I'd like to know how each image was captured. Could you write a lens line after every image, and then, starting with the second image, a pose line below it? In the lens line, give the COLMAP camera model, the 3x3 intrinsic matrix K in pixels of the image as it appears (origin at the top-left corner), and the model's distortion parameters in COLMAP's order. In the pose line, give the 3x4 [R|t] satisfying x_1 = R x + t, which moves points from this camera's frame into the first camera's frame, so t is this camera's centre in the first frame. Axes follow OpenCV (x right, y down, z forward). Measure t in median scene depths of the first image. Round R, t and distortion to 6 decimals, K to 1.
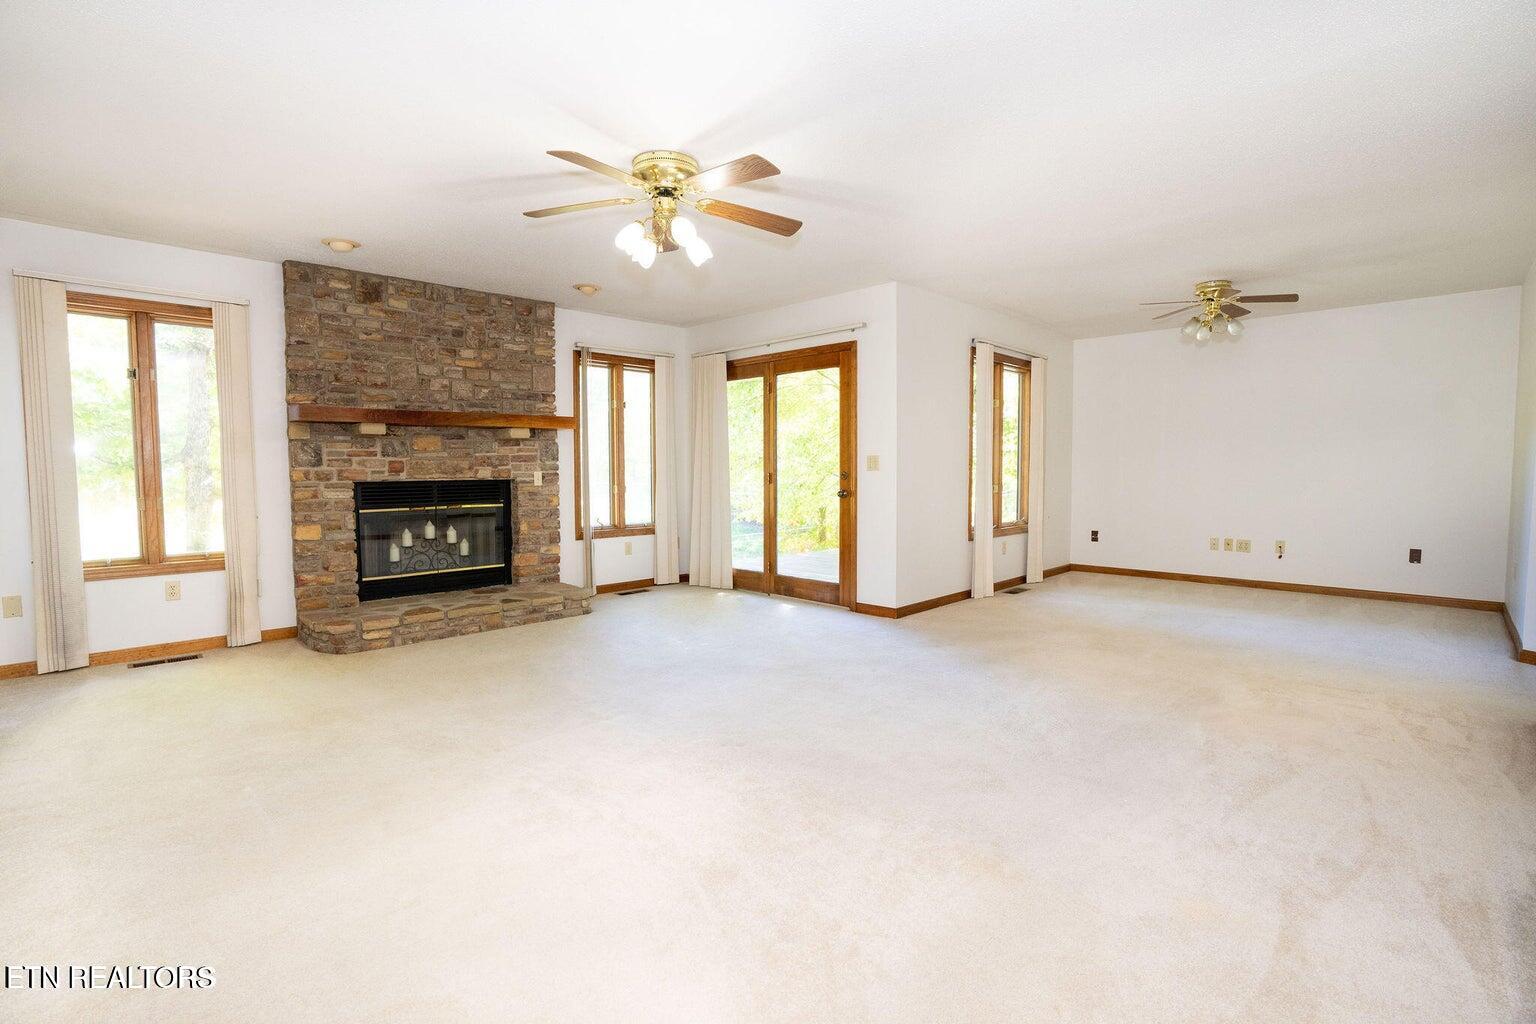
lens RADIAL K [[699.0, 0, 773.0], [0, 699.0, 503.5], [0, 0, 1]] dist [-0.058990, 0.022565]
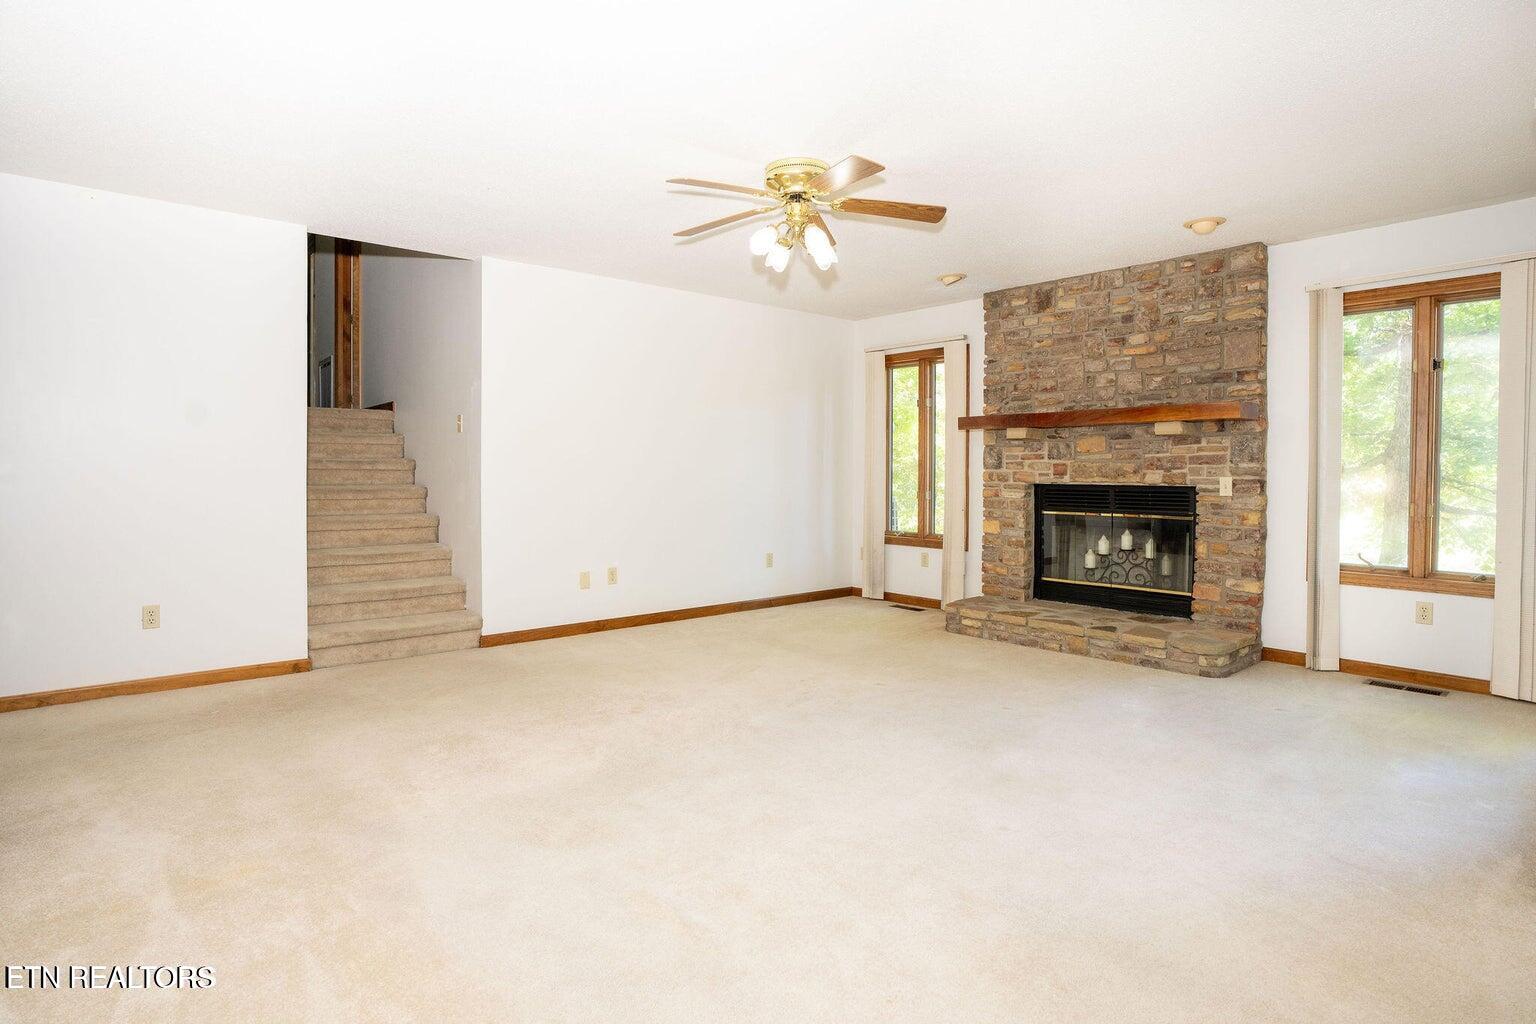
lens RADIAL K [[832.2, 0, 768.5], [0, 832.2, 475.2], [0, 0, 1]] dist [-0.022721, -0.000001]
pose [[-0.062391, 0.009573, -0.998006, 0.640688], [-0.055205, 0.998390, 0.013028, -0.036057], [0.996524, 0.055908, -0.061762, 0.628969]]
